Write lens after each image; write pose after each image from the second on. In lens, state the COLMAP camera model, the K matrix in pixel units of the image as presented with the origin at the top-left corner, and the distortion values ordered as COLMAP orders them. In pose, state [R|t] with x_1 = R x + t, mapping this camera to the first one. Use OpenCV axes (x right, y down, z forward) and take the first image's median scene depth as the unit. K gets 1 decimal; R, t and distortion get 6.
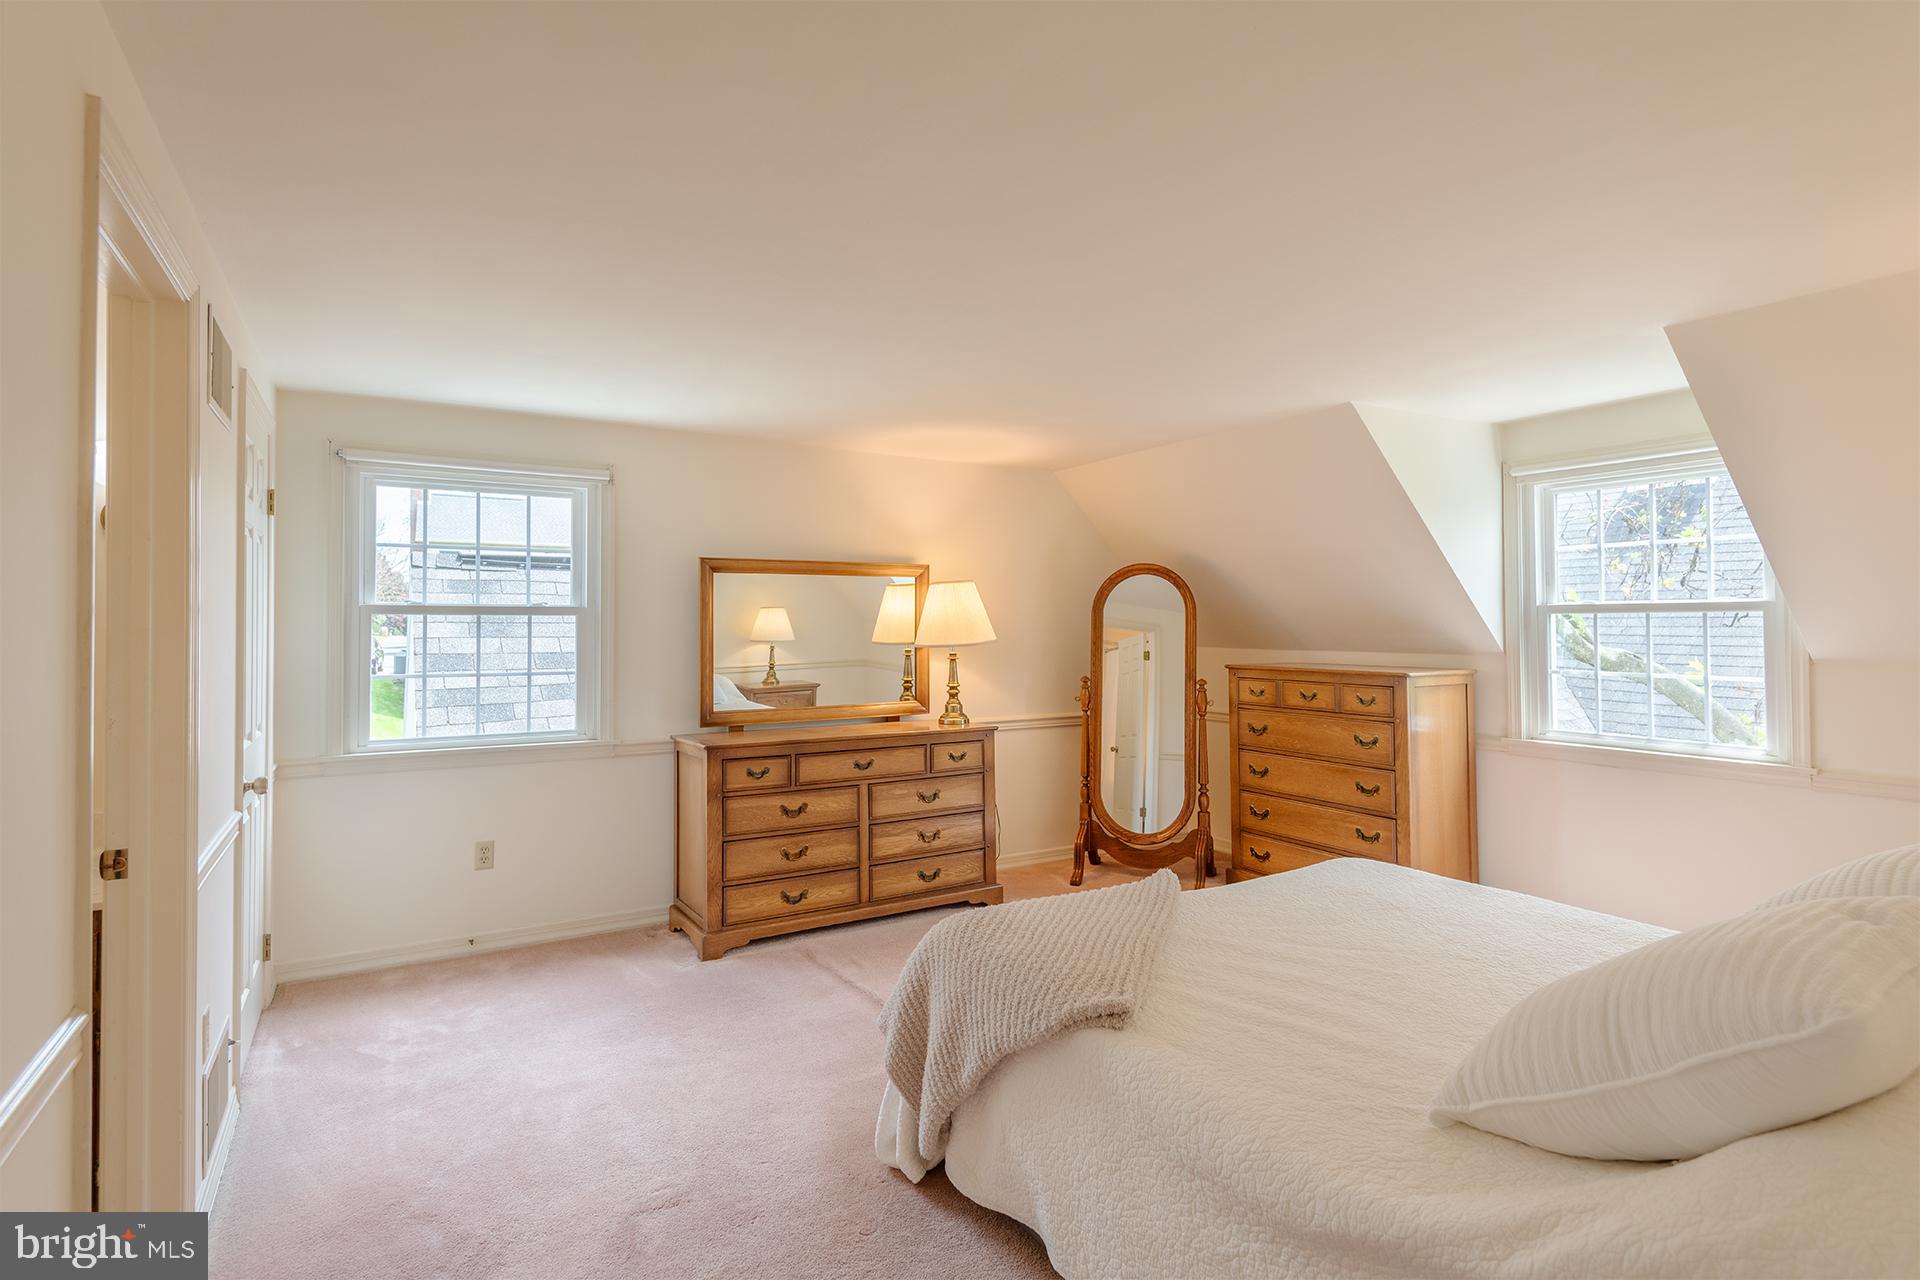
lens RADIAL K [[948.2, 0, 961.7], [0, 948.2, 613.7], [0, 0, 1]] dist [-0.000613, -0.000244]
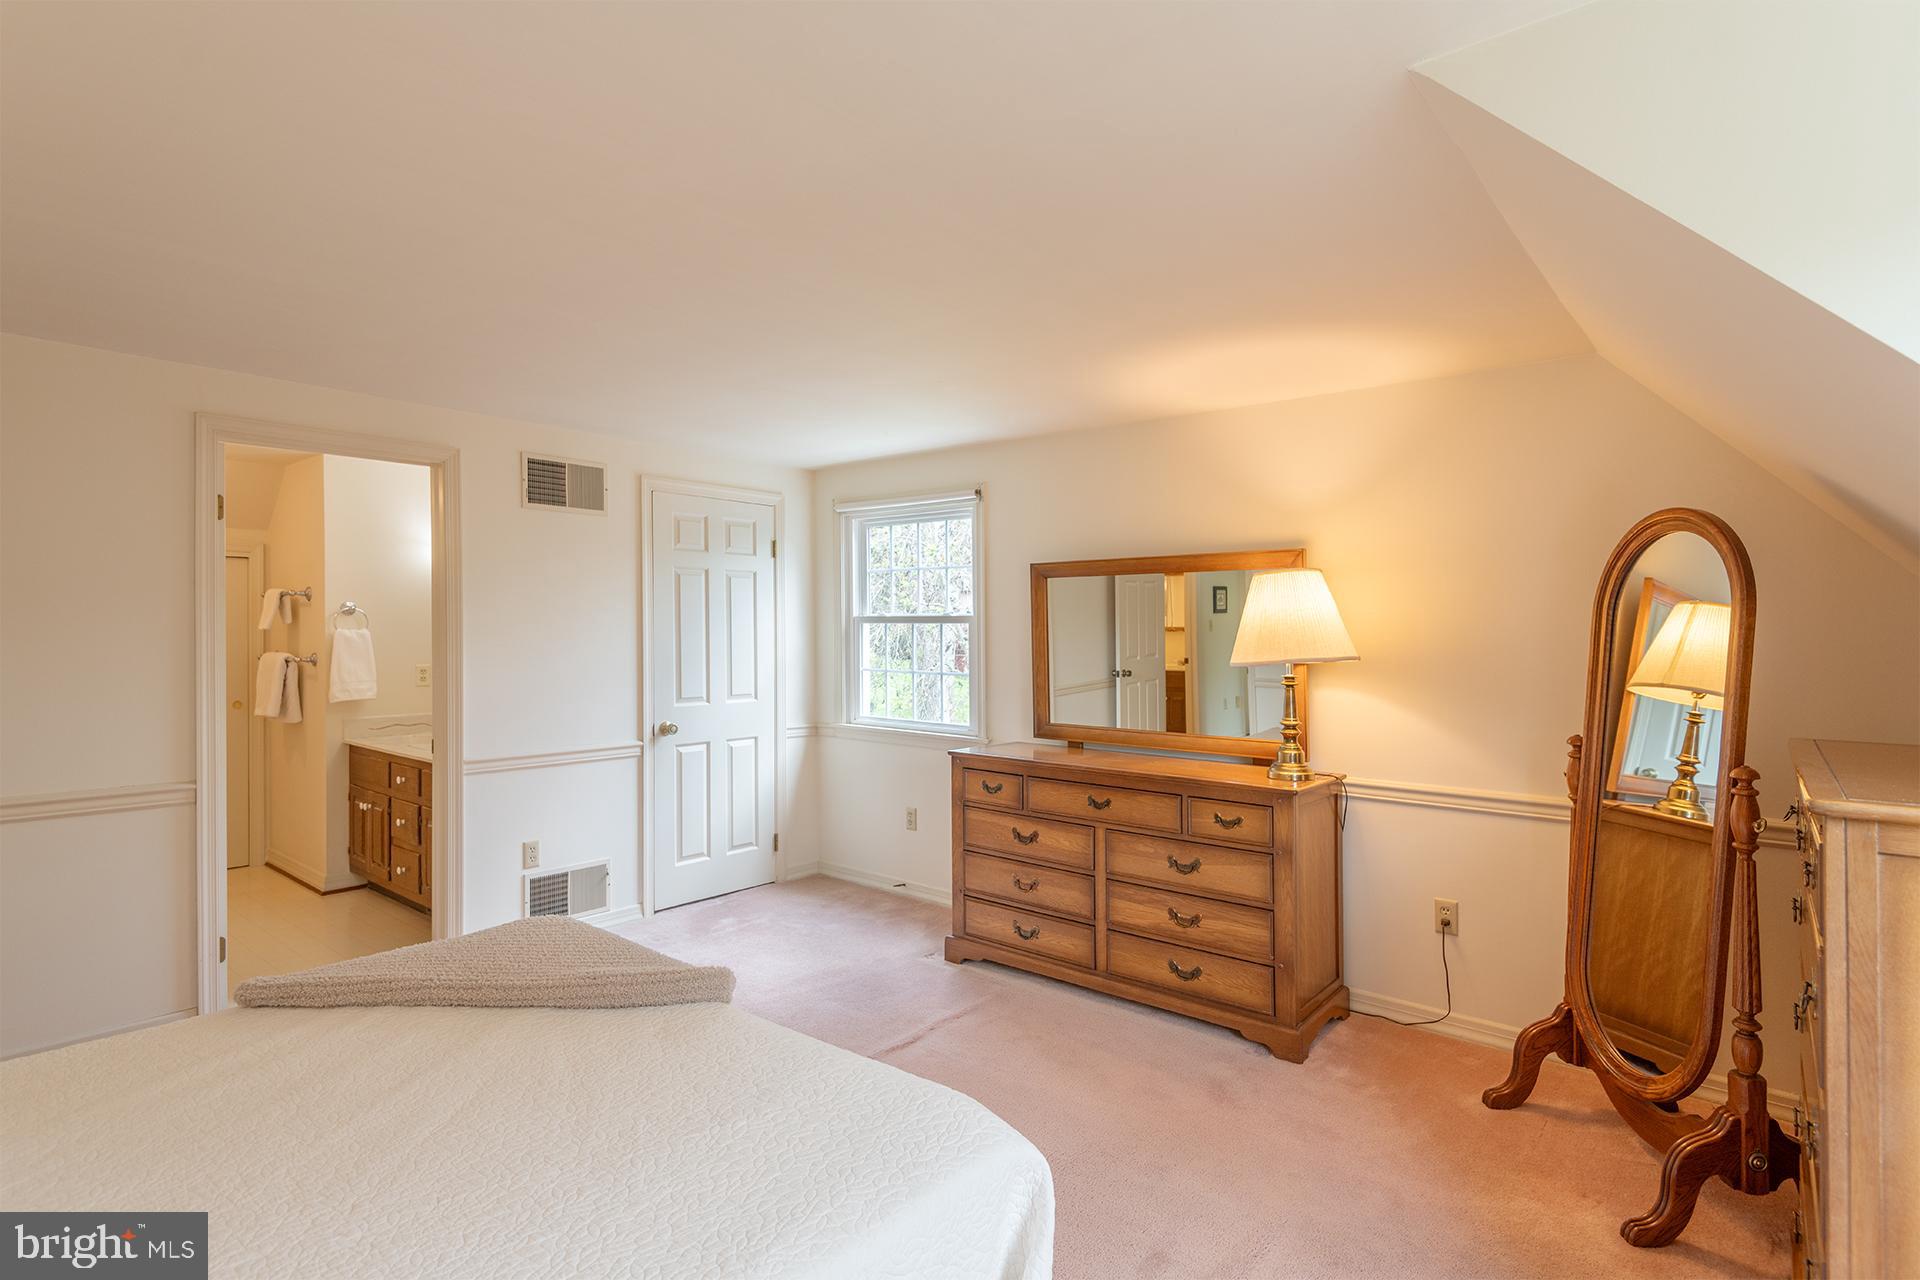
lens RADIAL K [[959.3, 0, 960.0], [0, 959.3, 640.0], [0, 0, 1]] dist [0.001030, -0.000033]
pose [[0.310020, 0.011247, -0.950664, 0.649235], [0.007987, 0.999864, 0.014434, 0.004147], [0.950697, -0.012067, 0.309888, 0.629028]]
